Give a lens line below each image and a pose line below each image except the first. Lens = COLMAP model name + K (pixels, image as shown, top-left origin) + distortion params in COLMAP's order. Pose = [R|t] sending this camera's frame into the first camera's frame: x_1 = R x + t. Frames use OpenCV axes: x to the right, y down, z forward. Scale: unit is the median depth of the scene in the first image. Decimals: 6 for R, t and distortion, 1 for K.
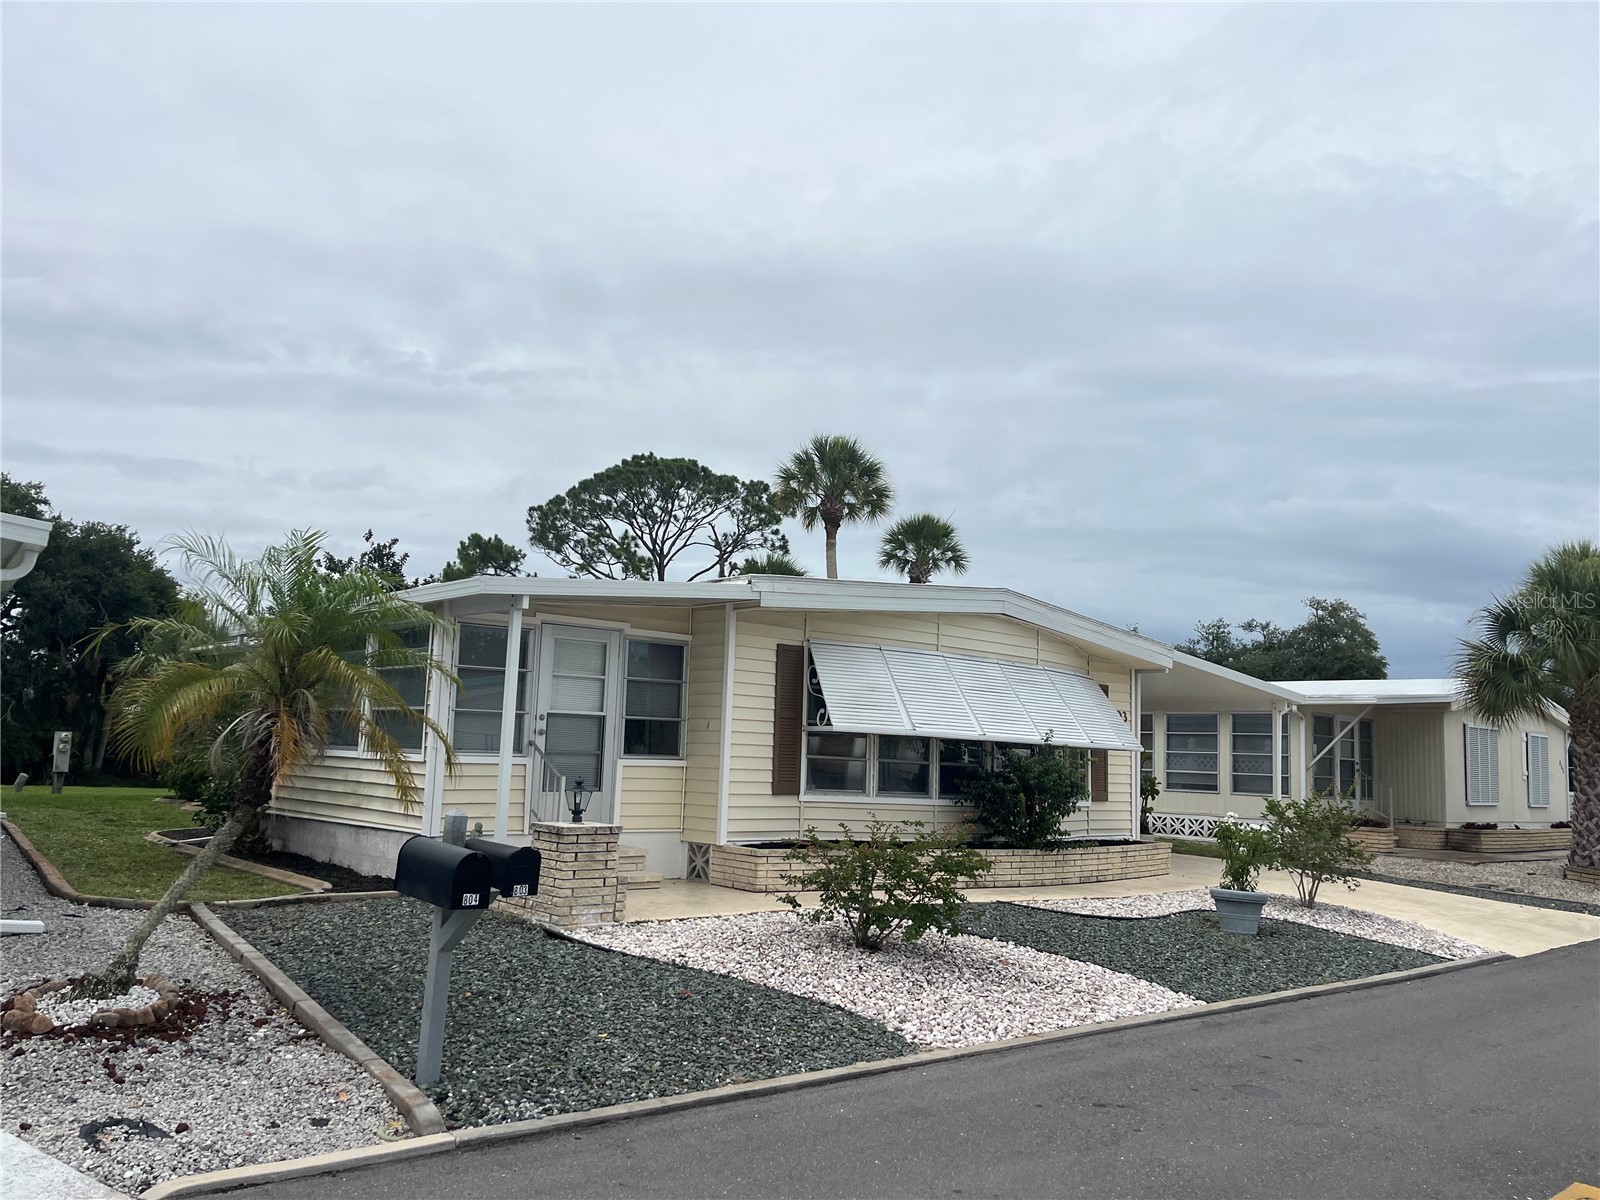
lens RADIAL K [[1219.0, 0, 800.0], [0, 1219.0, 600.0], [0, 0, 1]] dist [0.125528, -0.143417]
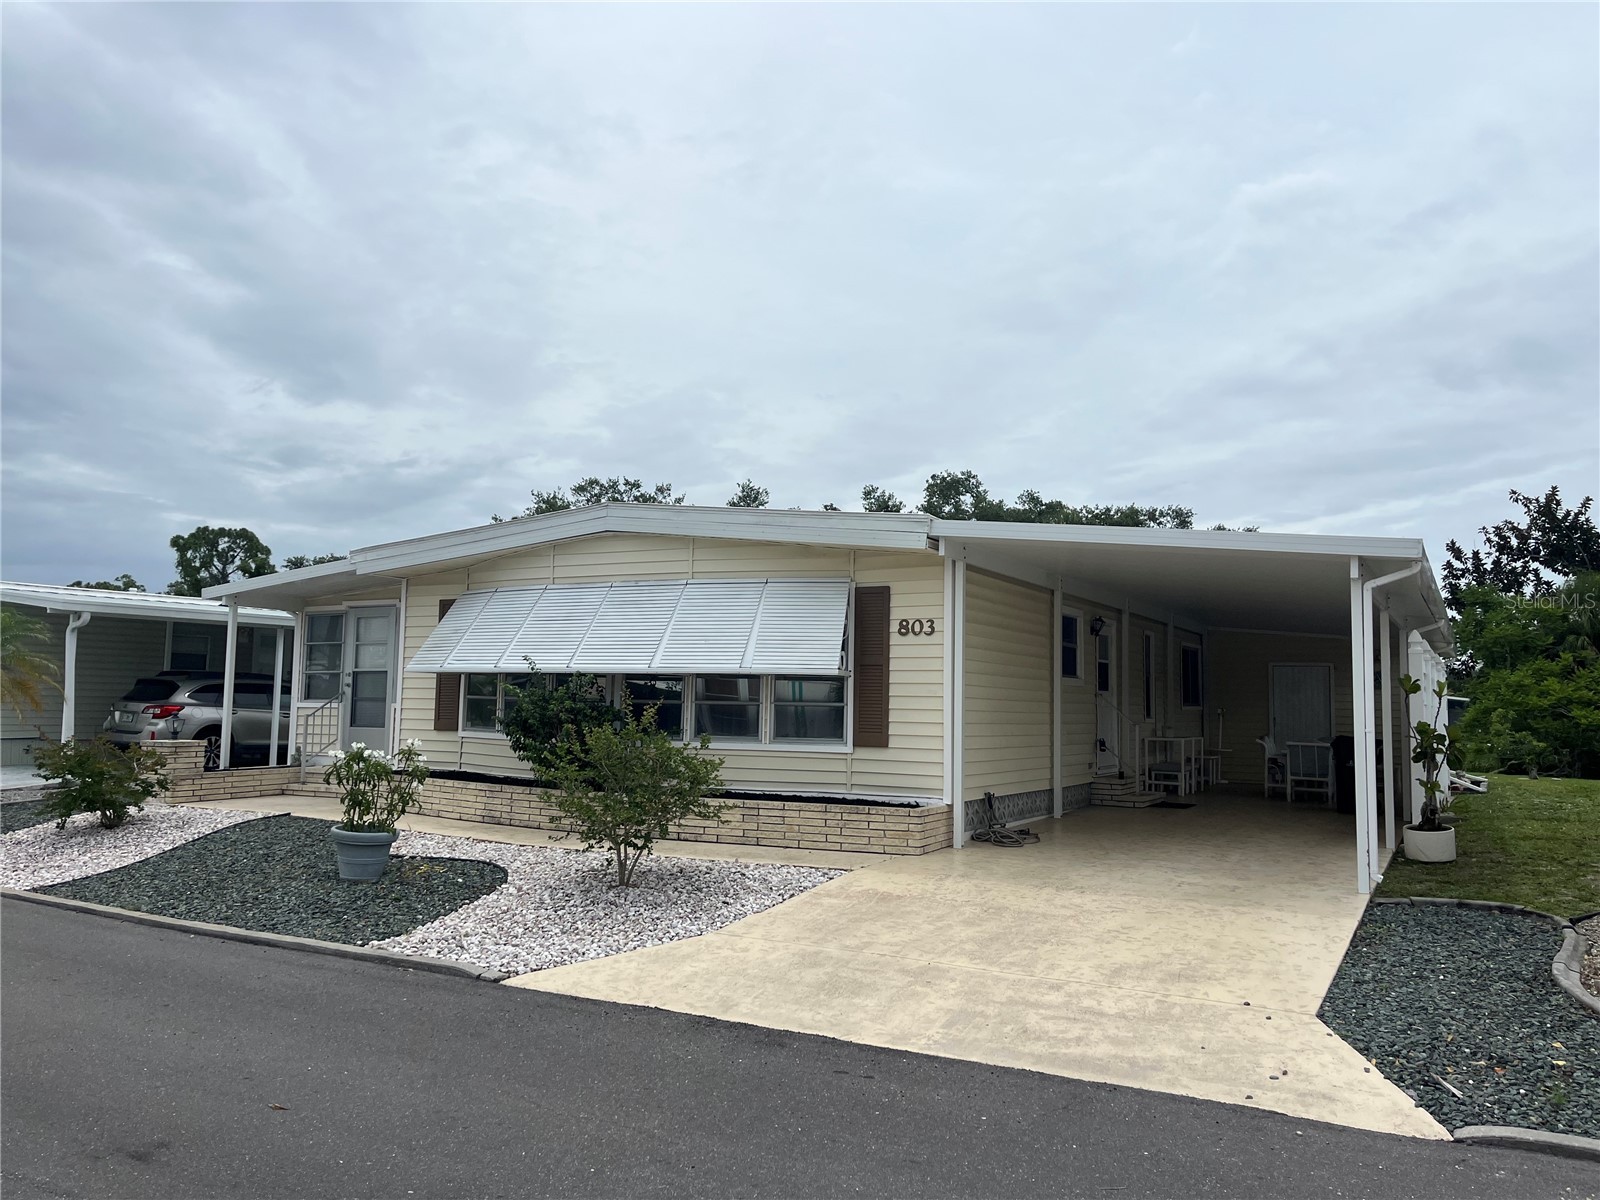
lens RADIAL K [[1179.8, 0, 800.0], [0, 1179.8, 600.0], [0, 0, 1]] dist [0.000393, -0.124386]
pose [[0.329560, -0.117186, -0.936834, 1.101026], [0.117227, 0.989668, -0.082556, 0.161959], [0.936829, -0.082615, 0.339893, 0.911521]]
